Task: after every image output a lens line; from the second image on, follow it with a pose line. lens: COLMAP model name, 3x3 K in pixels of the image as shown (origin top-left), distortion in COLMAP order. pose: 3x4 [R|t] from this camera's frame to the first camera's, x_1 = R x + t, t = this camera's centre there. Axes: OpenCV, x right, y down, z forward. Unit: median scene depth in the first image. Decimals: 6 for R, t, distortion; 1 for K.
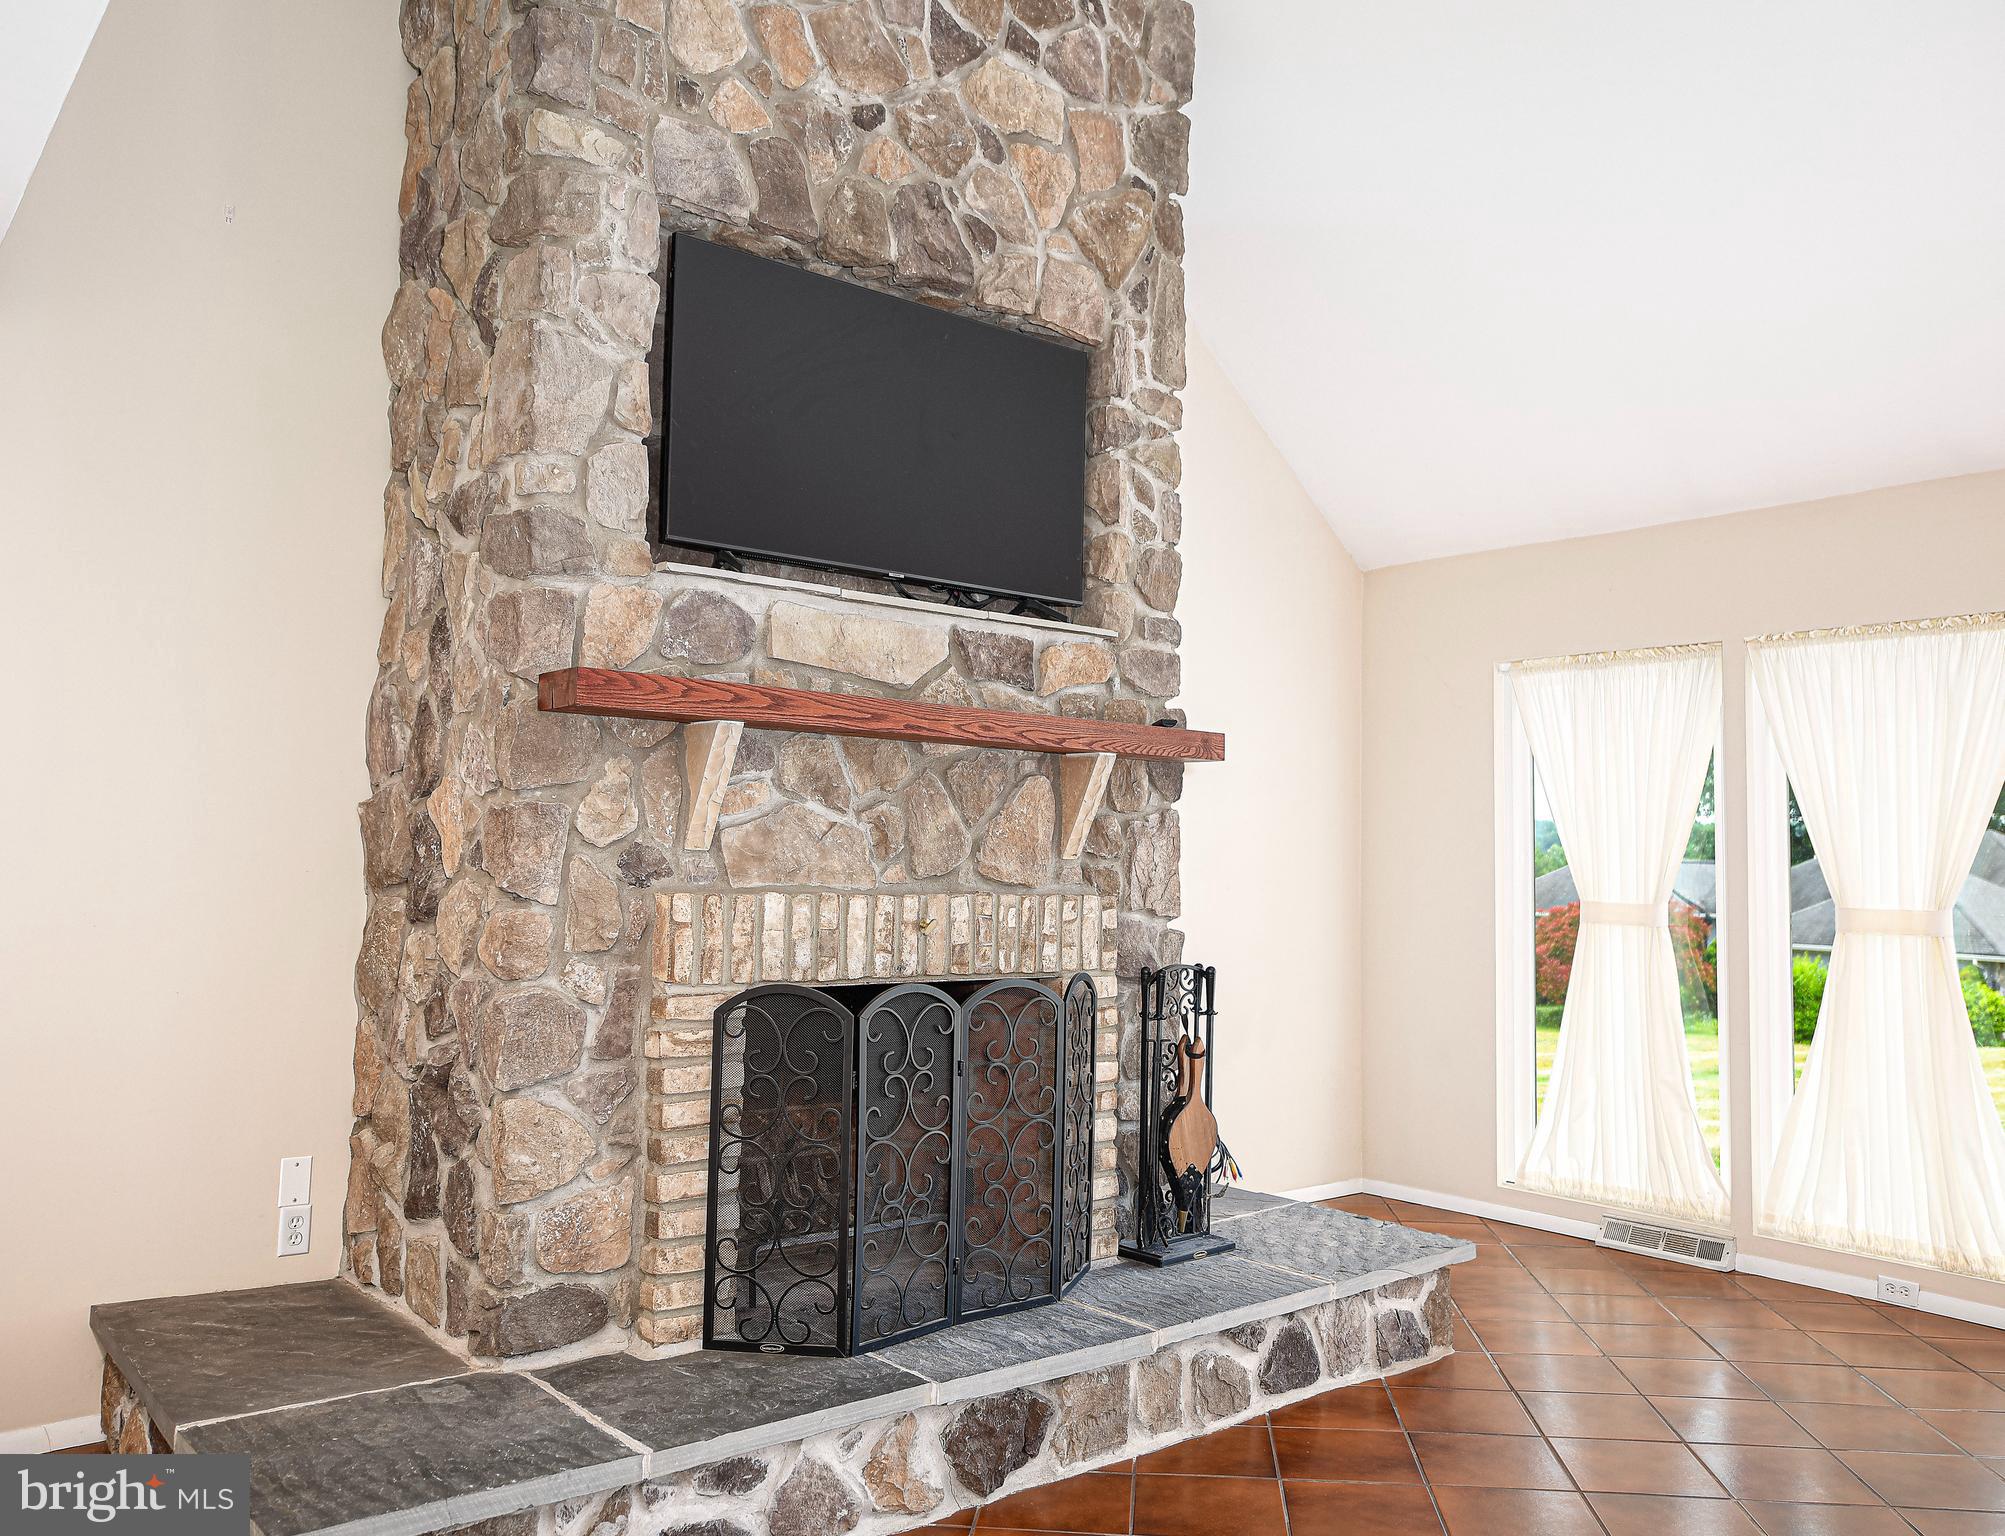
lens RADIAL K [[1551.6, 0, 1016.4], [0, 1551.6, 755.7], [0, 0, 1]] dist [0.007122, -0.002711]
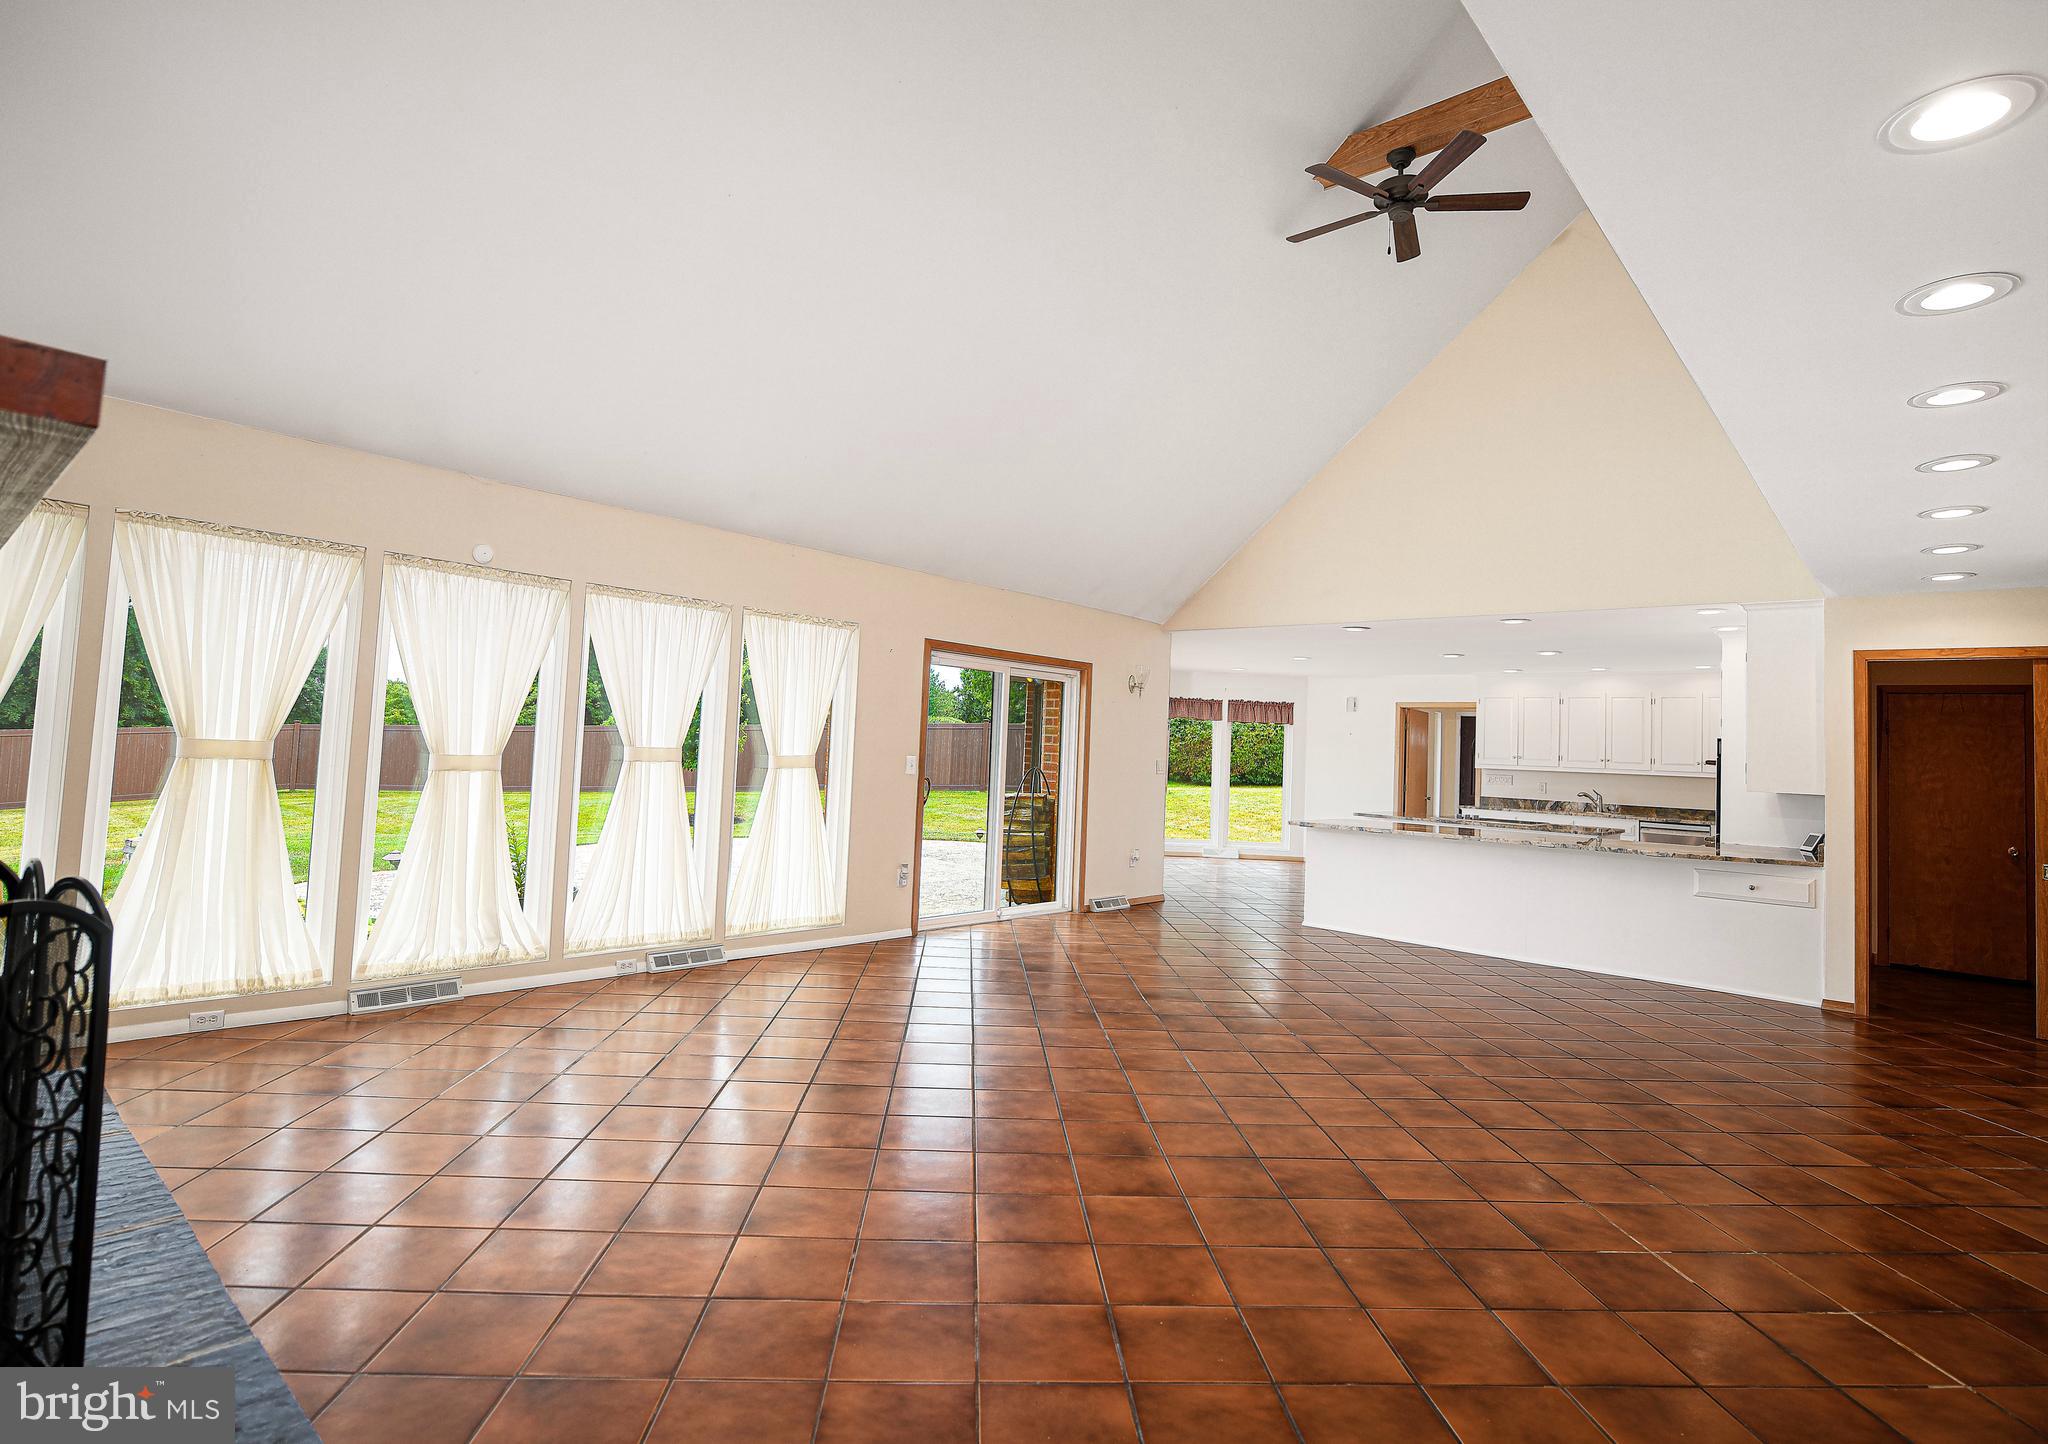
lens RADIAL K [[1040.1, 0, 1024.4], [0, 1040.1, 693.8], [0, 0, 1]] dist [-0.010142, -0.000353]
pose [[-0.156763, 0.034469, 0.987035, -0.542108], [-0.119751, 0.991354, -0.053638, 0.029467], [-0.980349, -0.126607, -0.151280, 0.574173]]
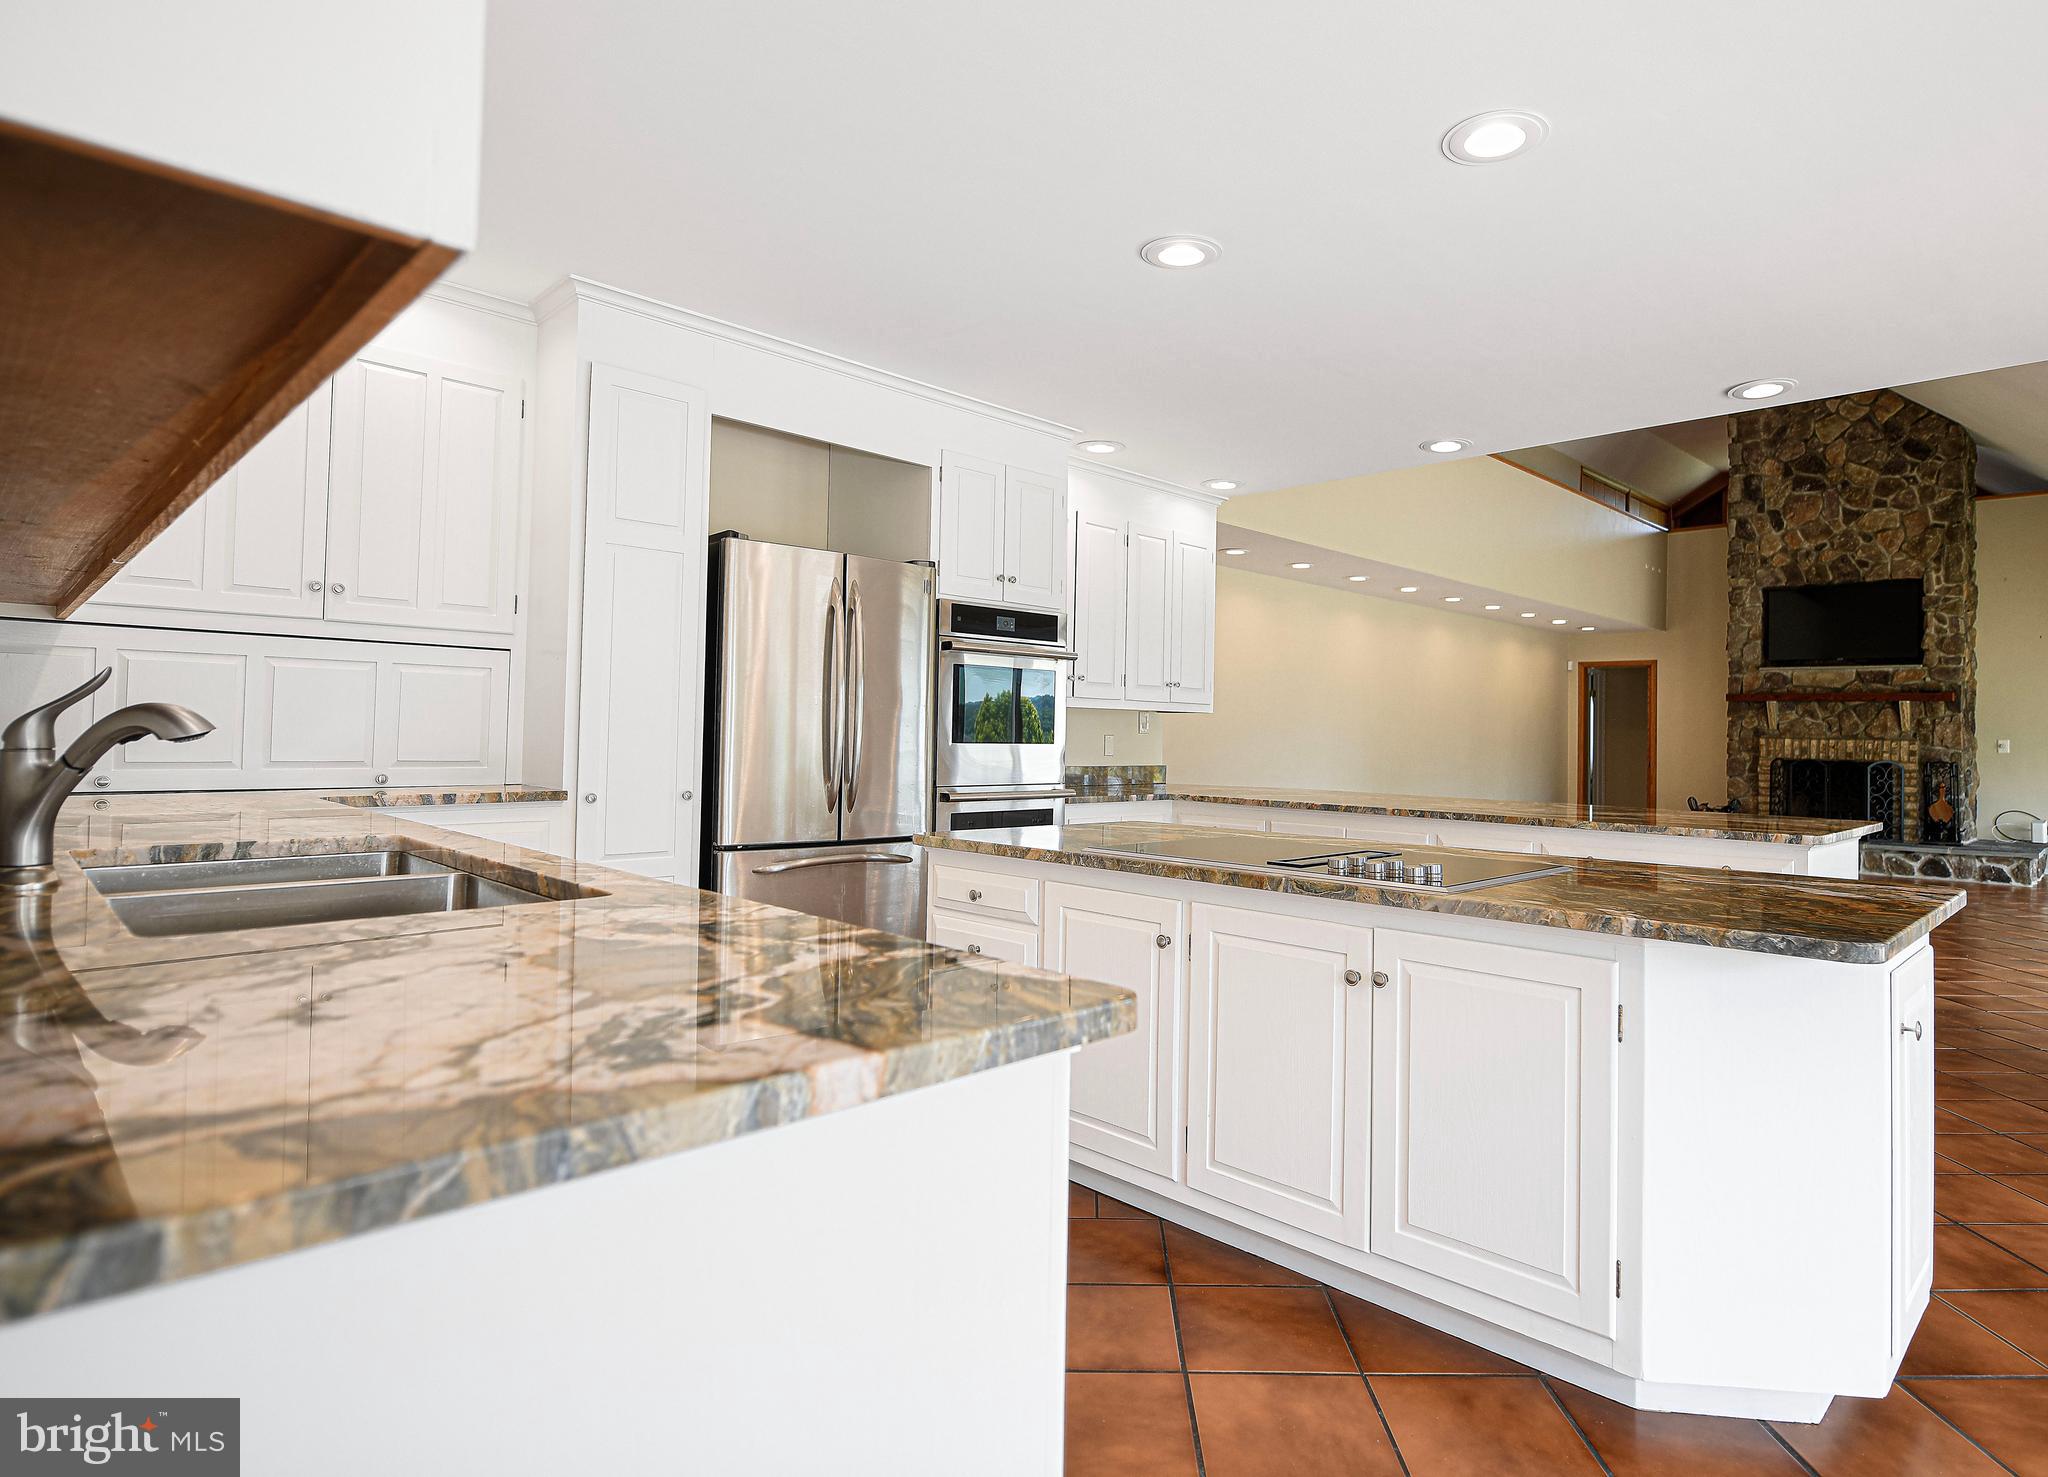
lens RADIAL K [[1110.3, 0, 1090.7], [0, 1110.3, 712.4], [0, 0, 1]] dist [-0.013650, 0.000114]
pose [[0.110234, -0.031819, -0.993396, 2.495485], [0.054917, 0.998156, -0.025877, -0.013215], [0.992387, -0.051701, 0.111778, -1.205234]]
